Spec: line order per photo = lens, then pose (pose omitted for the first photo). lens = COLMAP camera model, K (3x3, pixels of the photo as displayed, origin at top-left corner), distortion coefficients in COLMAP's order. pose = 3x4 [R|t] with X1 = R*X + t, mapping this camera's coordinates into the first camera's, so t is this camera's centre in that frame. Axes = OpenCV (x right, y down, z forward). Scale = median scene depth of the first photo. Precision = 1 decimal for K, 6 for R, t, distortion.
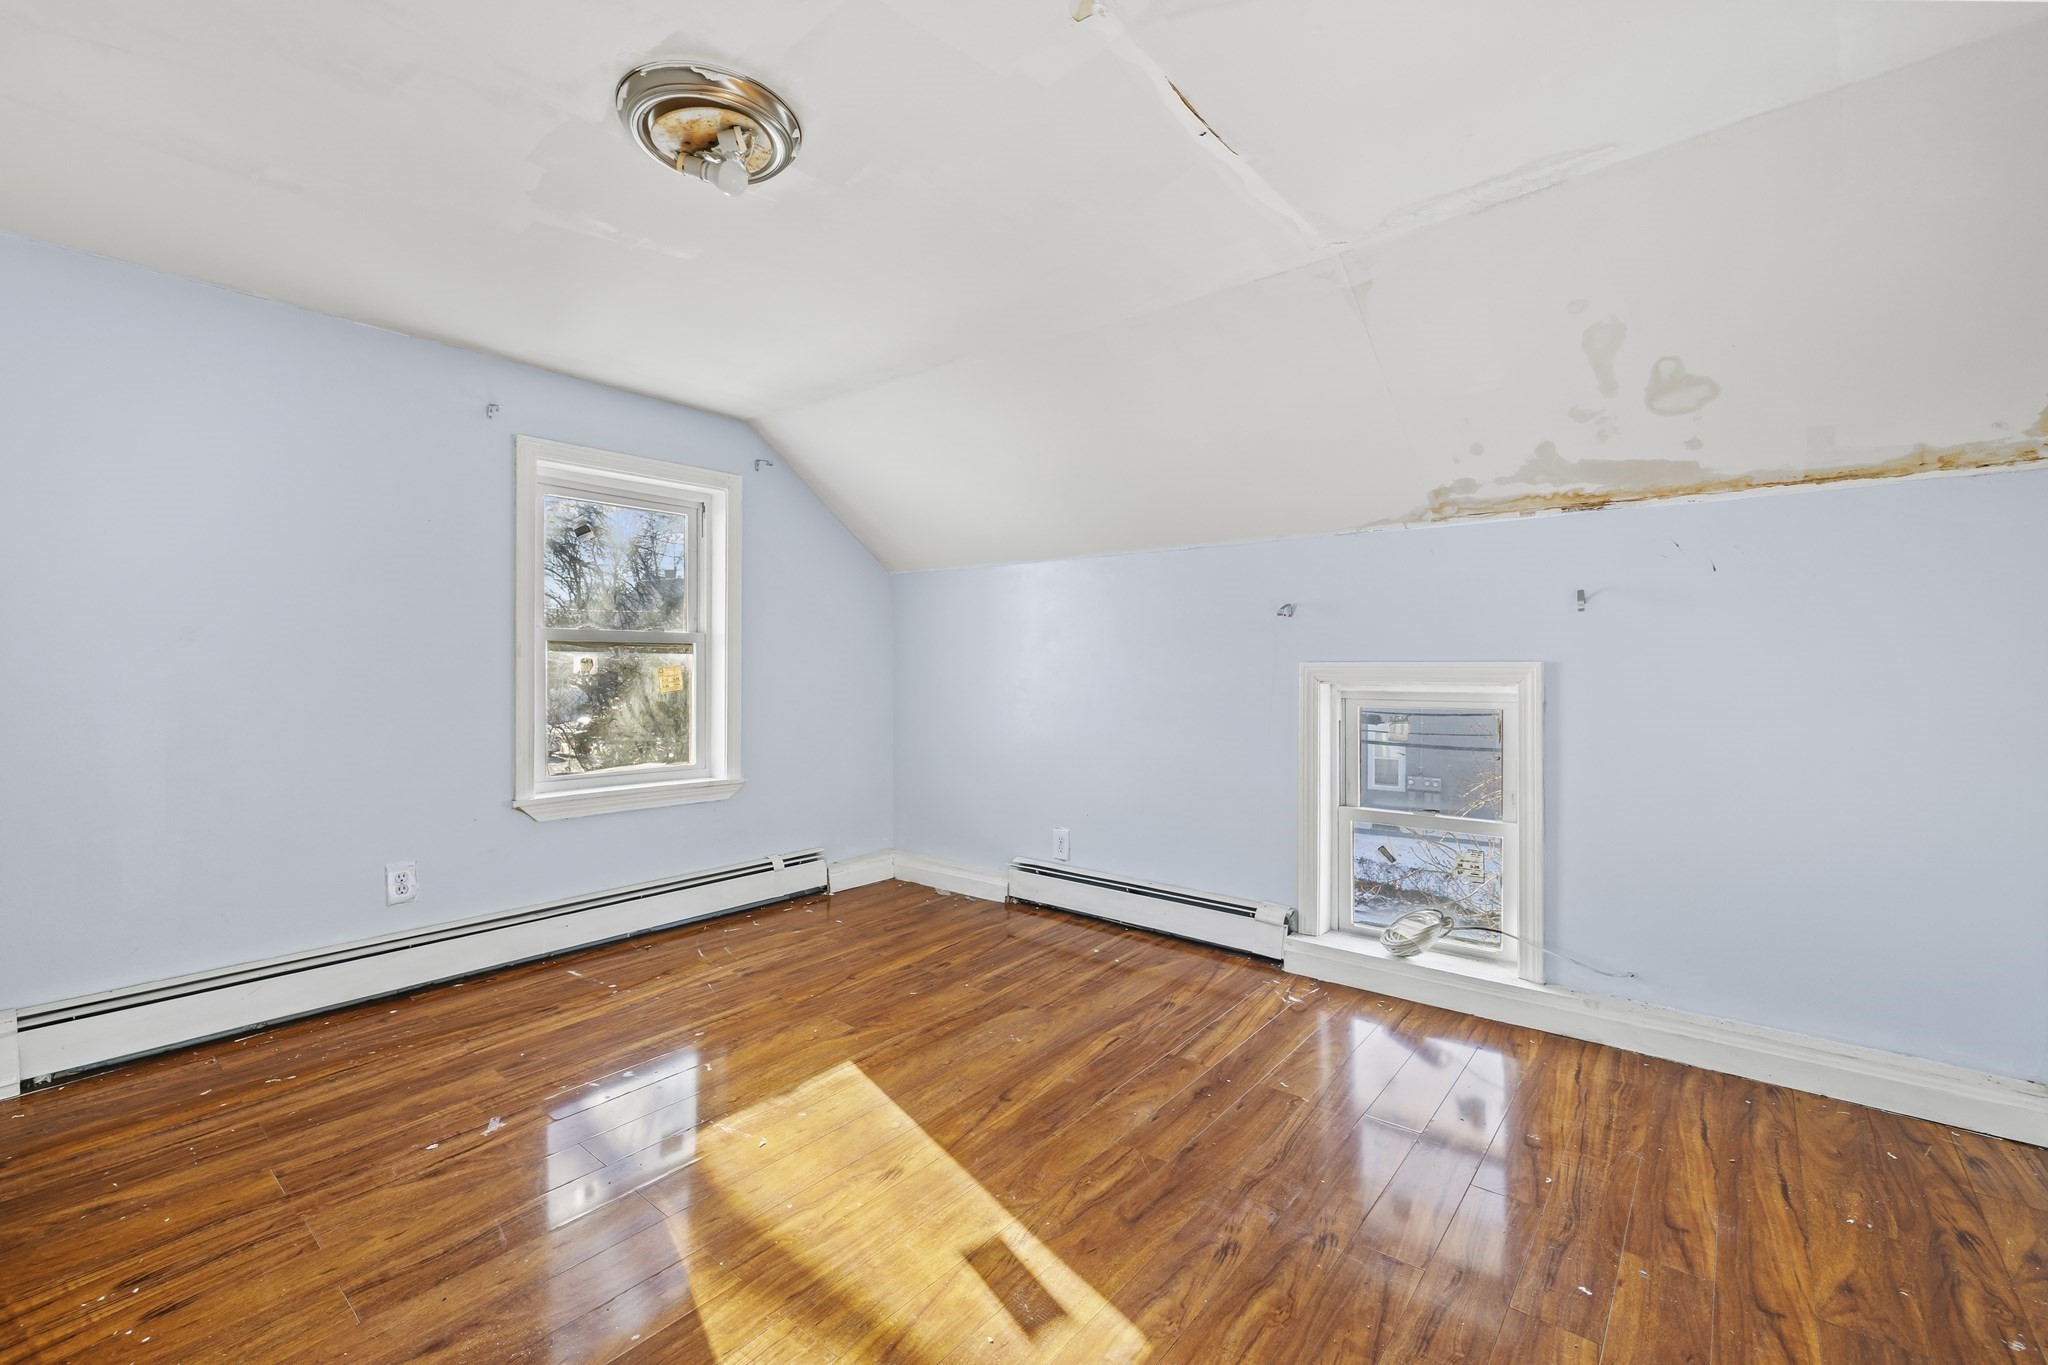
lens RADIAL K [[889.1, 0, 975.5], [0, 889.1, 669.8], [0, 0, 1]] dist [0.000074, -0.000356]
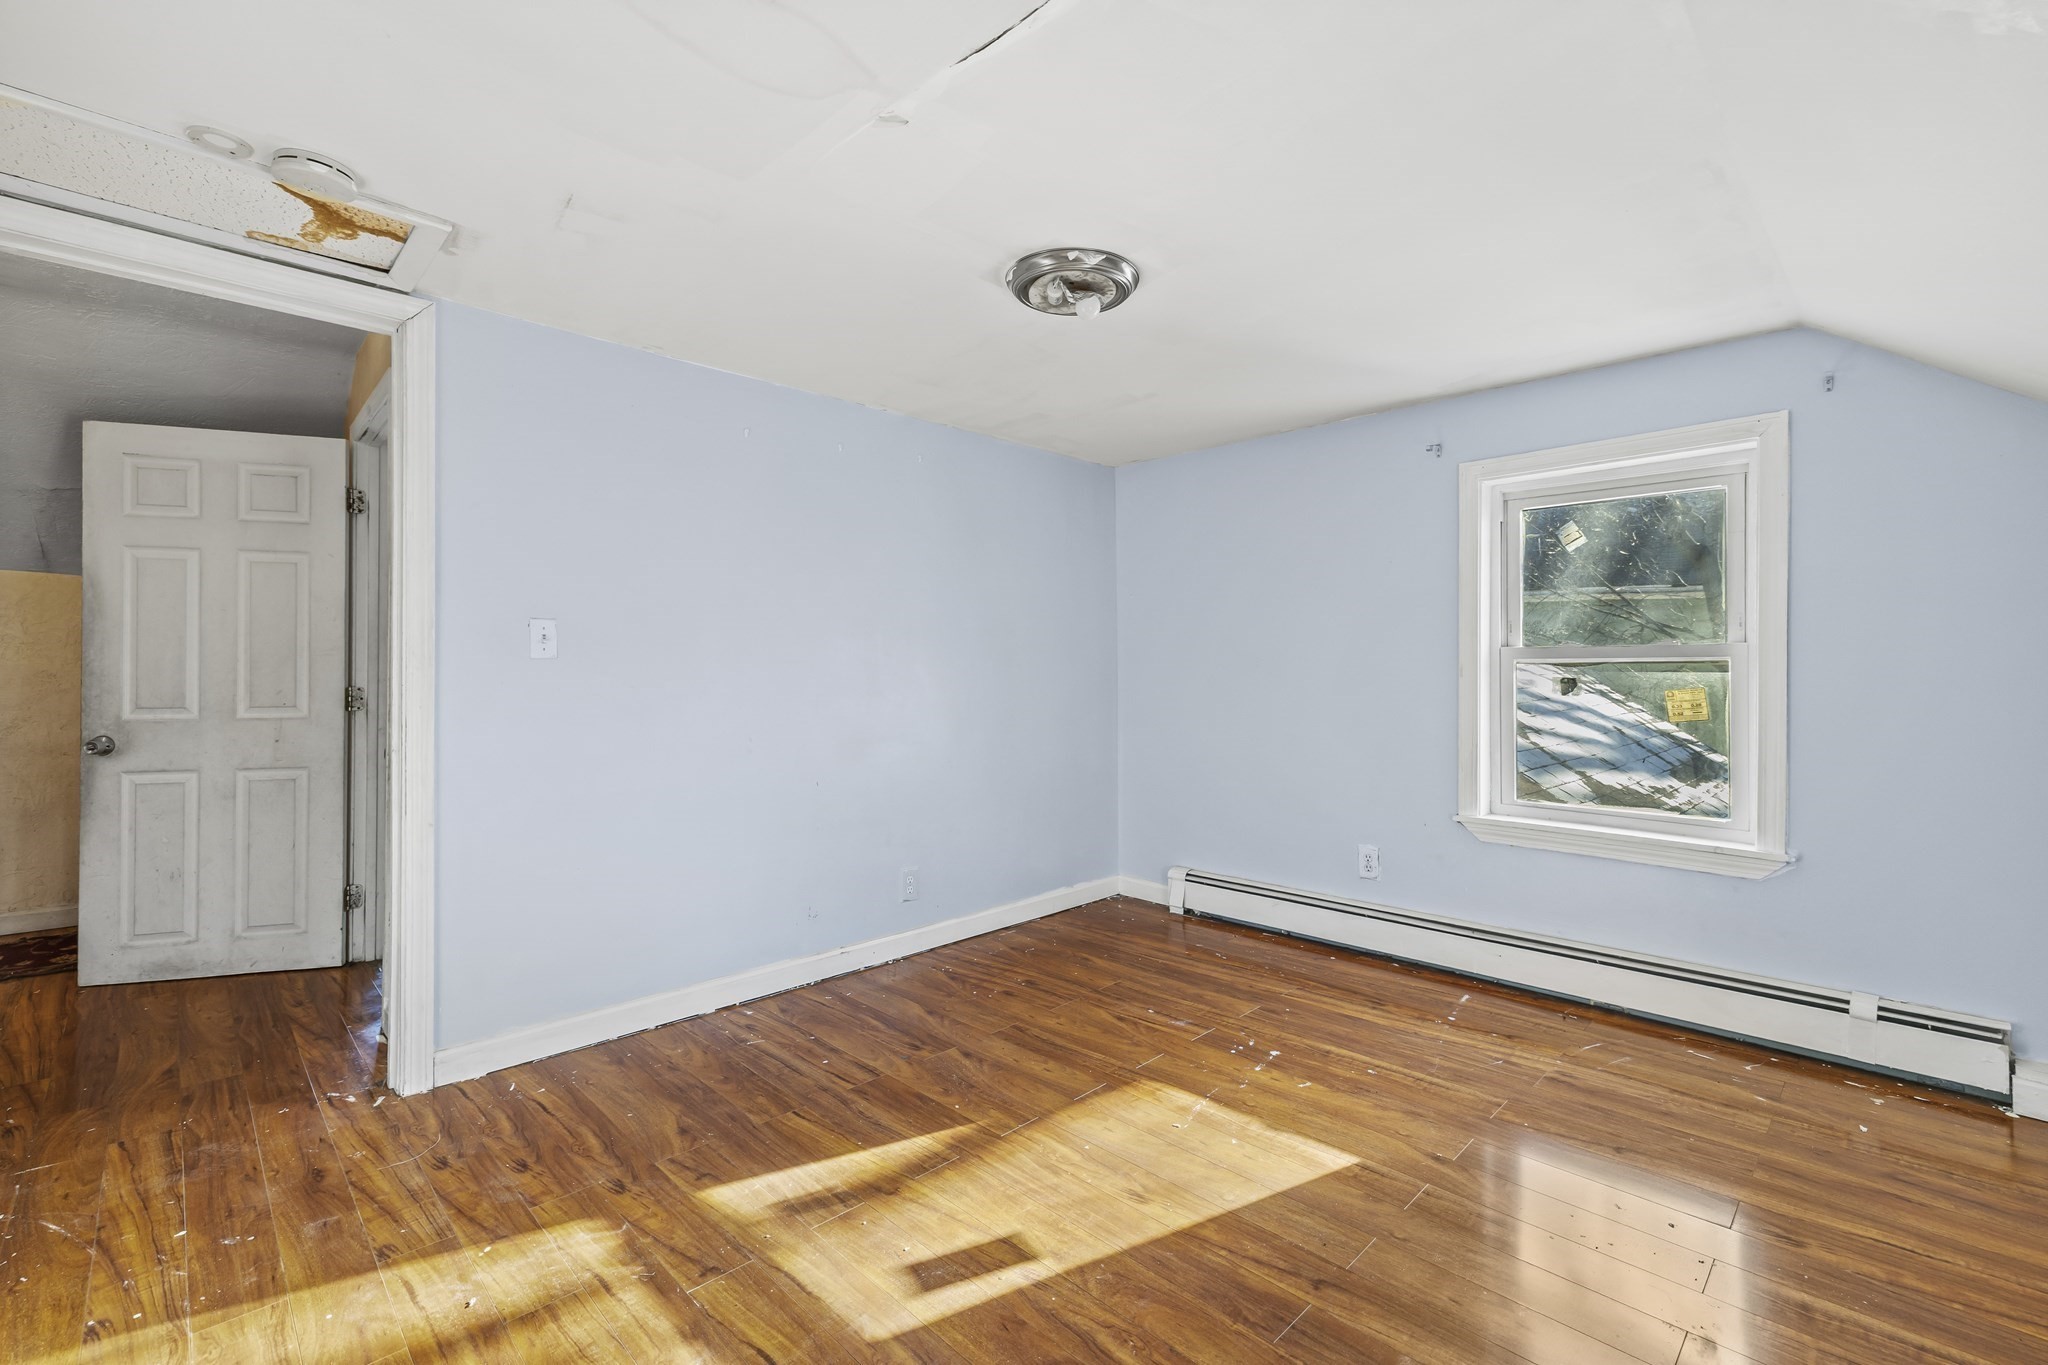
lens RADIAL K [[889.1, 0, 1021.1], [0, 889.1, 671.4], [0, 0, 1]] dist [0.000074, -0.000356]
pose [[-0.084546, -0.002443, -0.996417, 0.668716], [-0.009619, 0.999952, -0.001635, -0.016288], [0.996373, 0.009447, -0.084565, 0.692434]]
